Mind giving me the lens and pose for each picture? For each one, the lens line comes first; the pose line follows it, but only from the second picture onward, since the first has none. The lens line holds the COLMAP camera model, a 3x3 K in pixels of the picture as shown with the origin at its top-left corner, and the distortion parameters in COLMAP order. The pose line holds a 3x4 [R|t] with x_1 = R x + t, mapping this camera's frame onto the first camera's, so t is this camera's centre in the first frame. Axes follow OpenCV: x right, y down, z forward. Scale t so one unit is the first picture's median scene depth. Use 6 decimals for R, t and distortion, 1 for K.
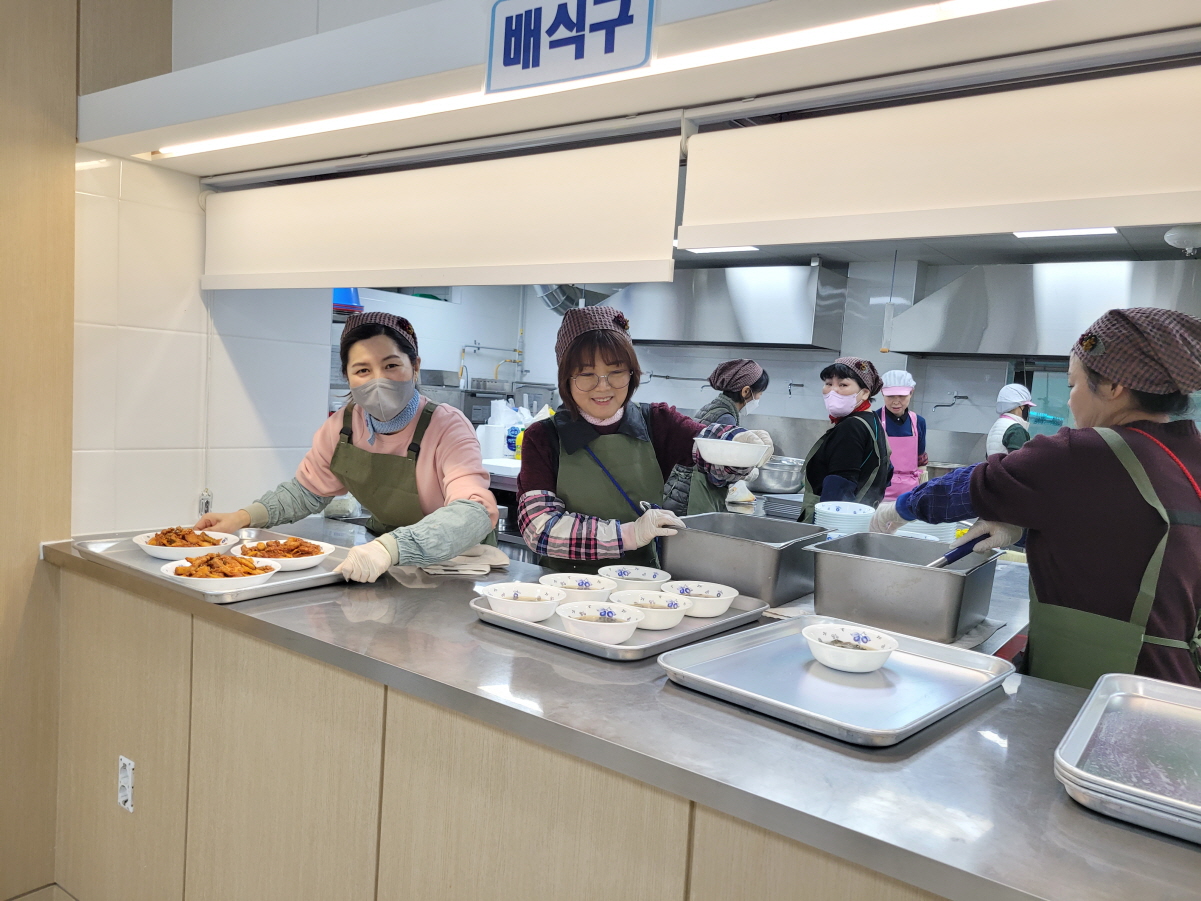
lens RADIAL K [[891.4, 0, 600.5], [0, 891.4, 450.5], [0, 0, 1]] dist [0.043733, 0.000526]
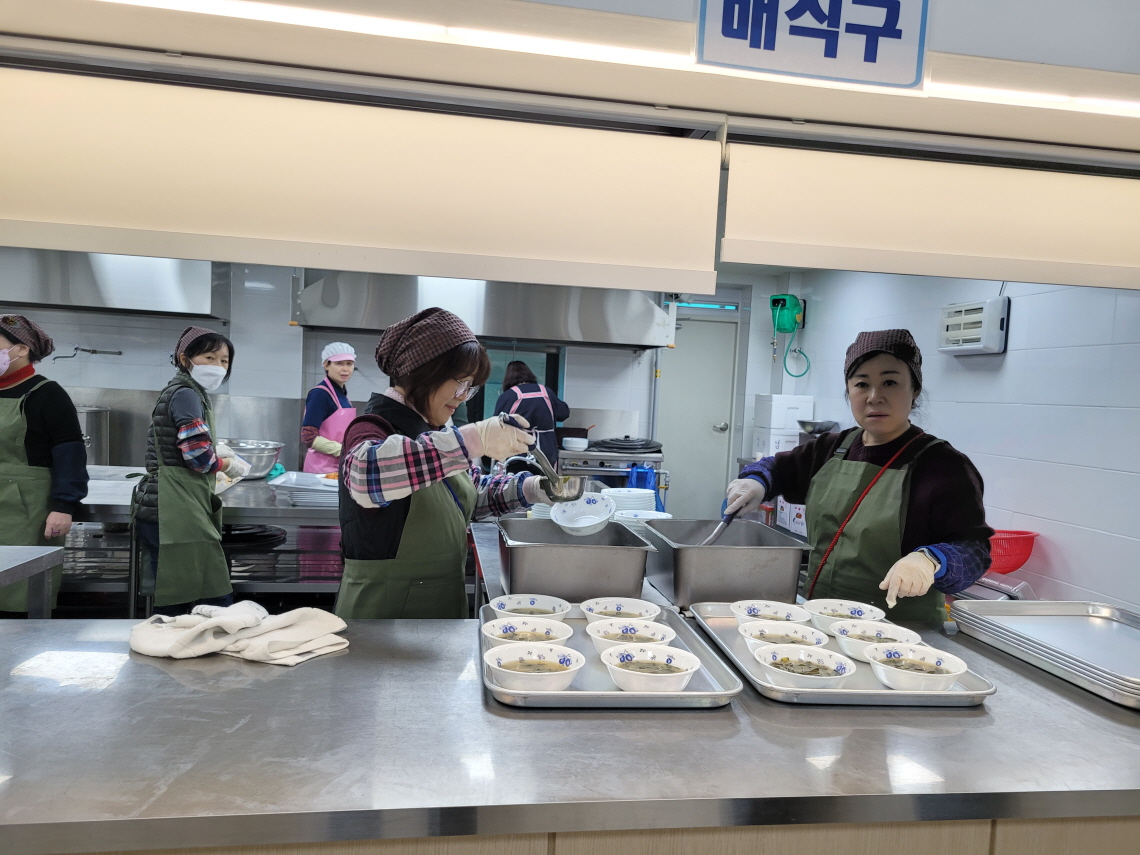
lens RADIAL K [[853.6, 0, 568.0], [0, 853.6, 445.0], [0, 0, 1]] dist [0.053395, -0.025298]
pose [[0.705735, -0.080180, 0.703924, -0.835437], [0.051762, 0.996755, 0.061639, -0.111789], [-0.706582, -0.007064, 0.707596, 0.556005]]
